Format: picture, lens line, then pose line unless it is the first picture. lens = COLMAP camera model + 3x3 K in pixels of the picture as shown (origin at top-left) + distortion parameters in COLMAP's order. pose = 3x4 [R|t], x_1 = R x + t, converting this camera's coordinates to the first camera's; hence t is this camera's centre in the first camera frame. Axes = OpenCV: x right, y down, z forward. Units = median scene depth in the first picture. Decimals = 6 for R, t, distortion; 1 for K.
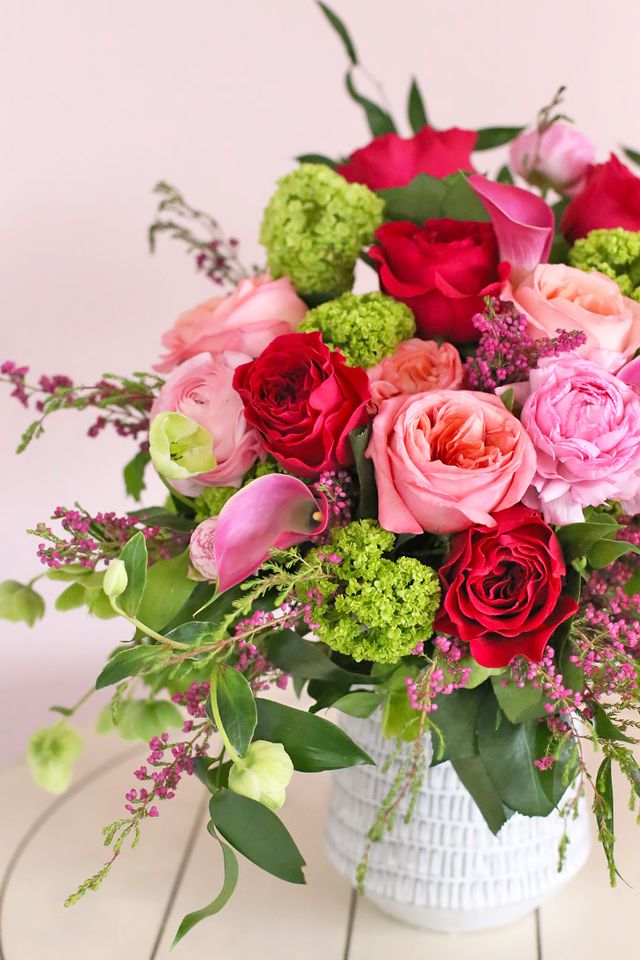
lens RADIAL K [[1530.3, 0, 320.0], [0, 1530.3, 480.0], [0, 0, 1]] dist [-0.106003, -0.077180]
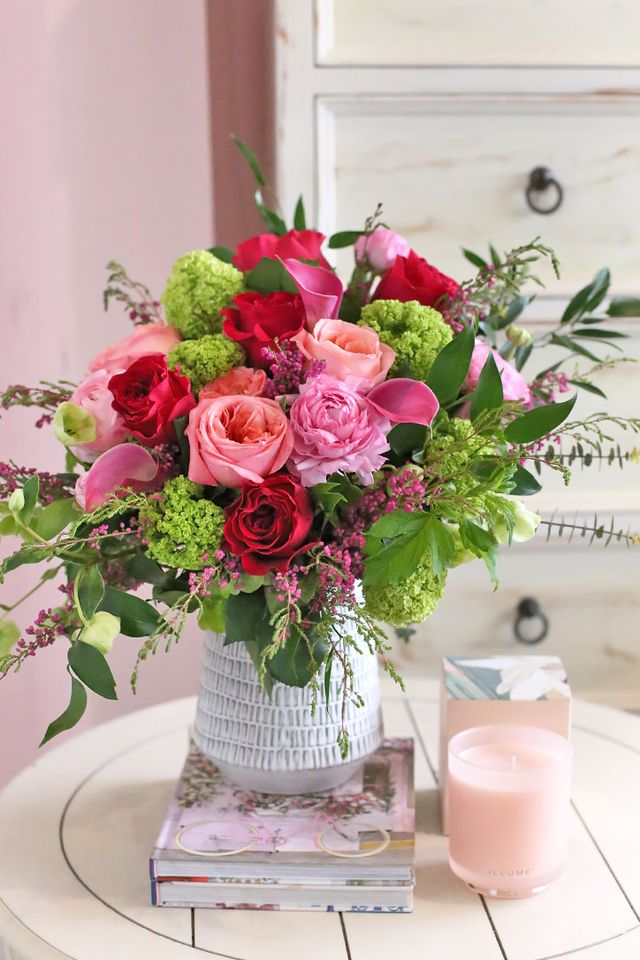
lens RADIAL K [[1530.3, 0, 320.0], [0, 1530.3, 480.0], [0, 0, 1]] dist [-0.106003, -0.077180]
pose [[0.992774, 0.050956, -0.108642, 0.319823], [-0.058867, 0.995745, -0.070899, 0.125974], [0.104567, 0.076783, 0.991549, -0.493794]]
